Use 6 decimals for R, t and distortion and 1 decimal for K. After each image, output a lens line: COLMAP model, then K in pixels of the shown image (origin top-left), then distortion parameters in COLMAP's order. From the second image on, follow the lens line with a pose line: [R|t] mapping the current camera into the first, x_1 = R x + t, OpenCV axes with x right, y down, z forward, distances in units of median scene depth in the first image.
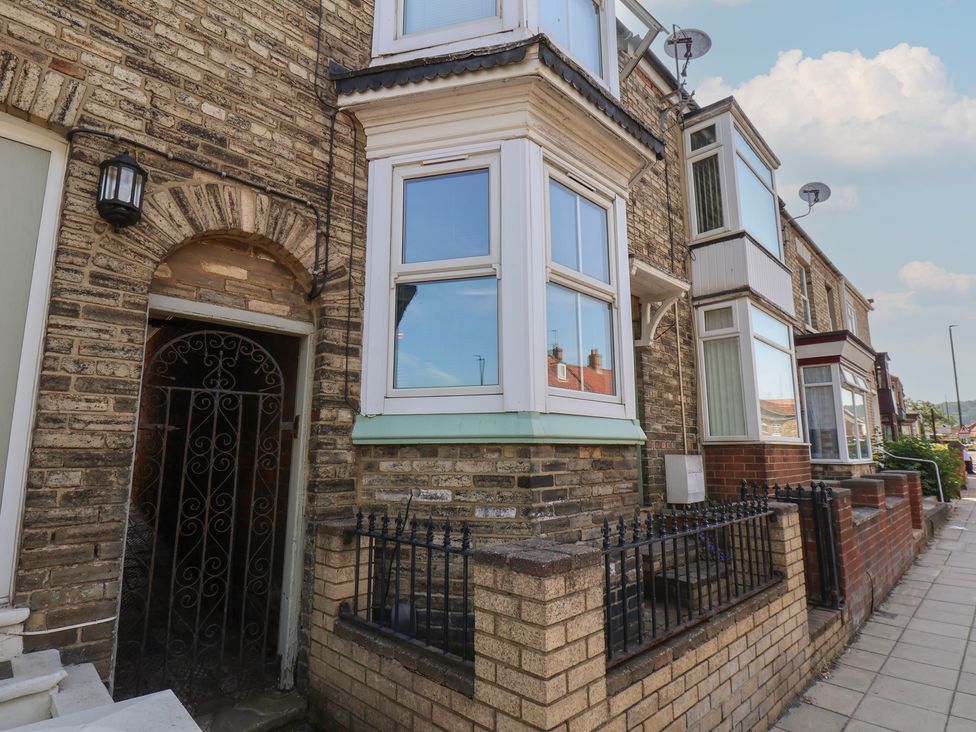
lens RADIAL K [[522.8, 0, 492.9], [0, 522.8, 369.7], [0, 0, 1]] dist [0.004646, -0.014458]
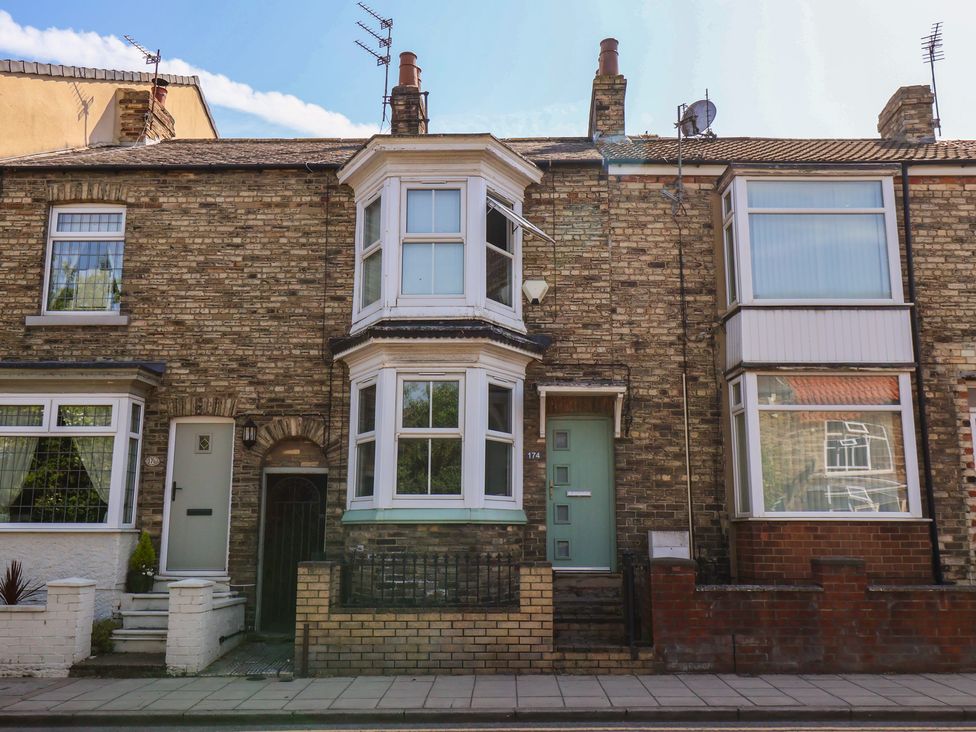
lens RADIAL K [[912.6, 0, 490.6], [0, 912.6, 370.6], [0, 0, 1]] dist [0.031628, 0.000497]
pose [[0.691798, -0.122485, -0.711627, 3.007918], [0.110372, 0.991865, -0.063423, -0.184127], [0.713606, -0.034667, 0.699689, -1.211882]]
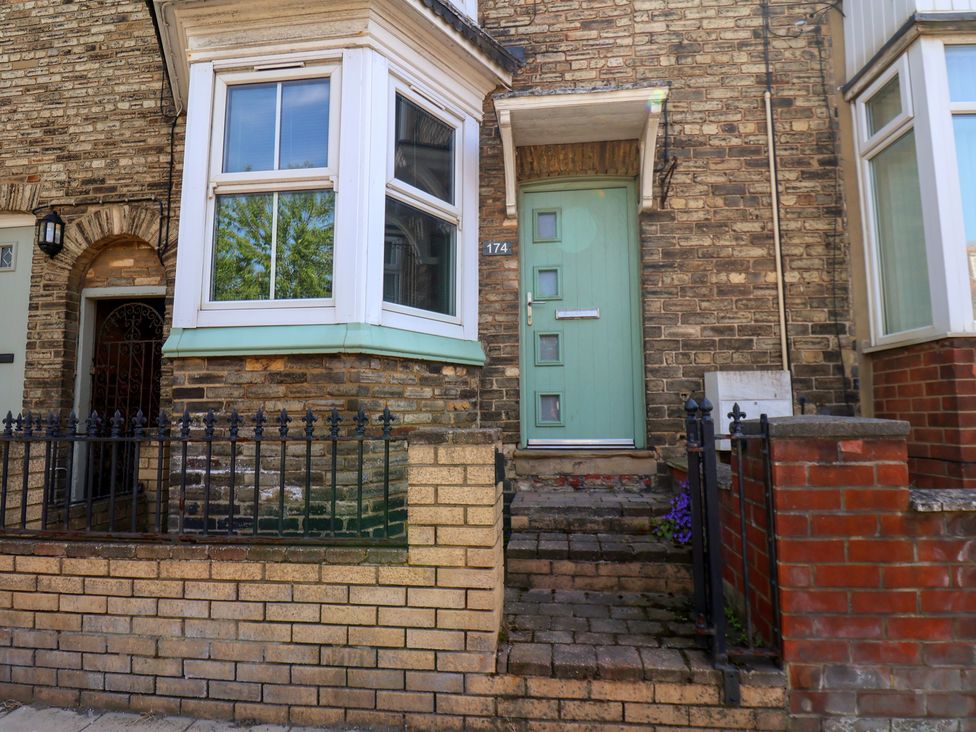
lens RADIAL K [[522.8, 0, 492.9], [0, 522.8, 369.7], [0, 0, 1]] dist [0.004646, -0.014458]
pose [[0.623988, -0.069554, -0.778332, 1.273836], [0.128911, 0.991547, 0.014740, 0.226691], [0.770728, -0.109533, 0.627680, 0.805695]]
